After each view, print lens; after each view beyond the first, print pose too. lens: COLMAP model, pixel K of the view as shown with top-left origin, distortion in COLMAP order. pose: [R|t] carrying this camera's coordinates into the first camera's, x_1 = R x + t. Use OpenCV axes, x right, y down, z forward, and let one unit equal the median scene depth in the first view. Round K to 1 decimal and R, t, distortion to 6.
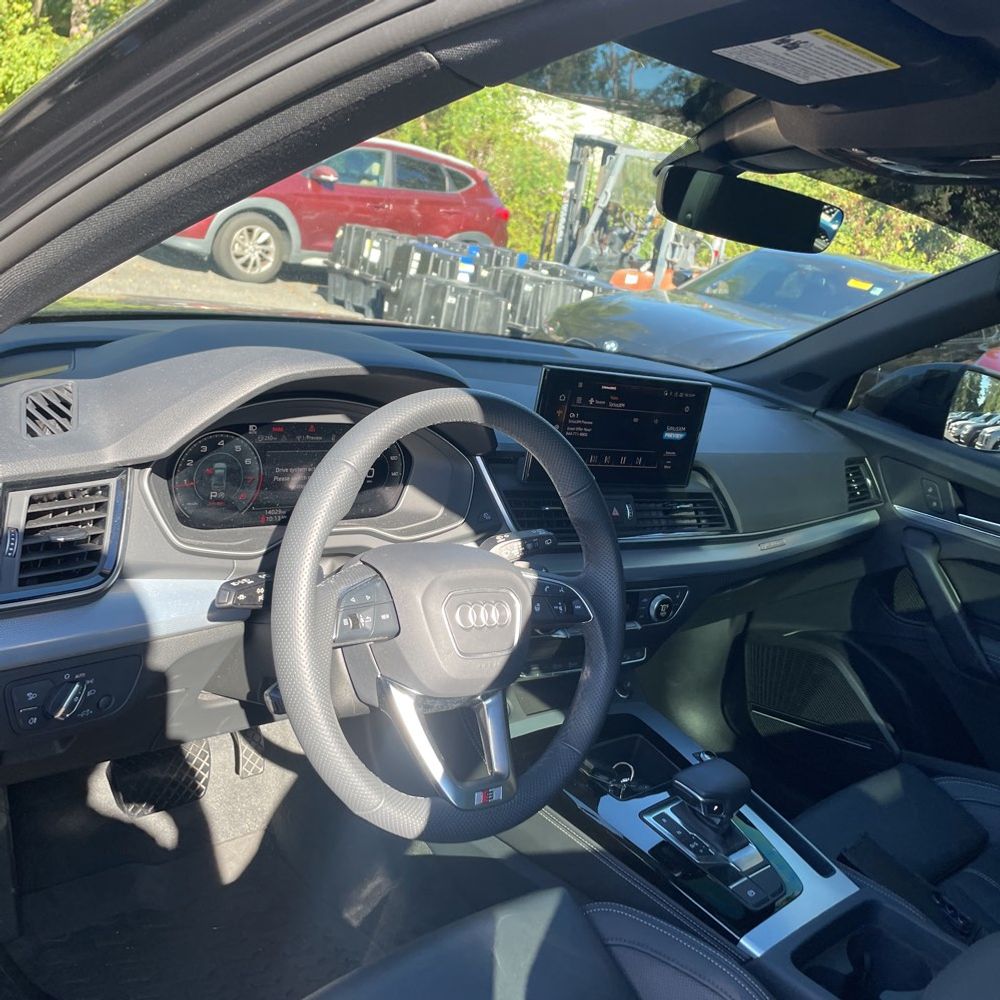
lens RADIAL K [[1006.5, 0, 497.2], [0, 1006.5, 493.3], [0, 0, 1]] dist [0.044241, 0.000000]
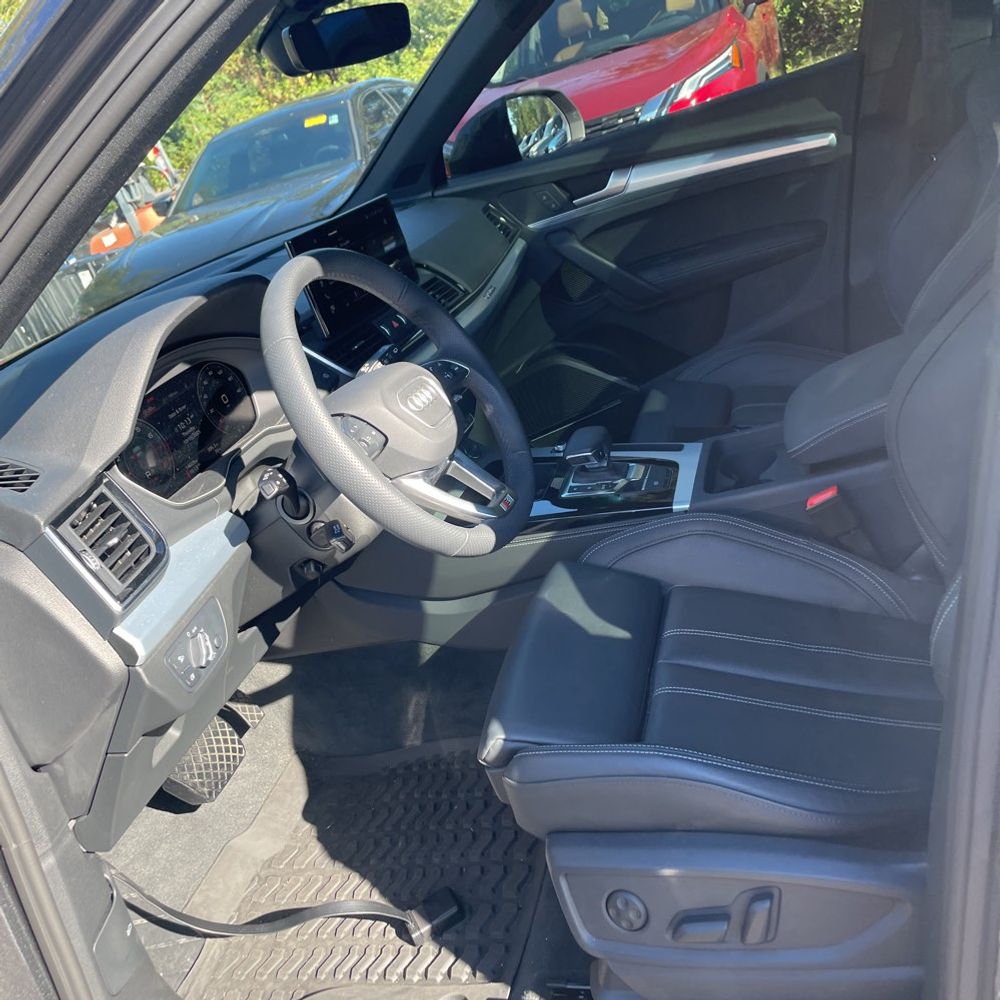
lens RADIAL K [[1006.5, 0, 505.5], [0, 1006.5, 500.5], [0, 0, 1]] dist [0.044241, 0.000000]
pose [[0.735196, -0.604975, 0.305766, -0.204964], [0.570708, 0.795829, 0.202358, 0.013704], [-0.365759, 0.025731, 0.930354, -0.116724]]
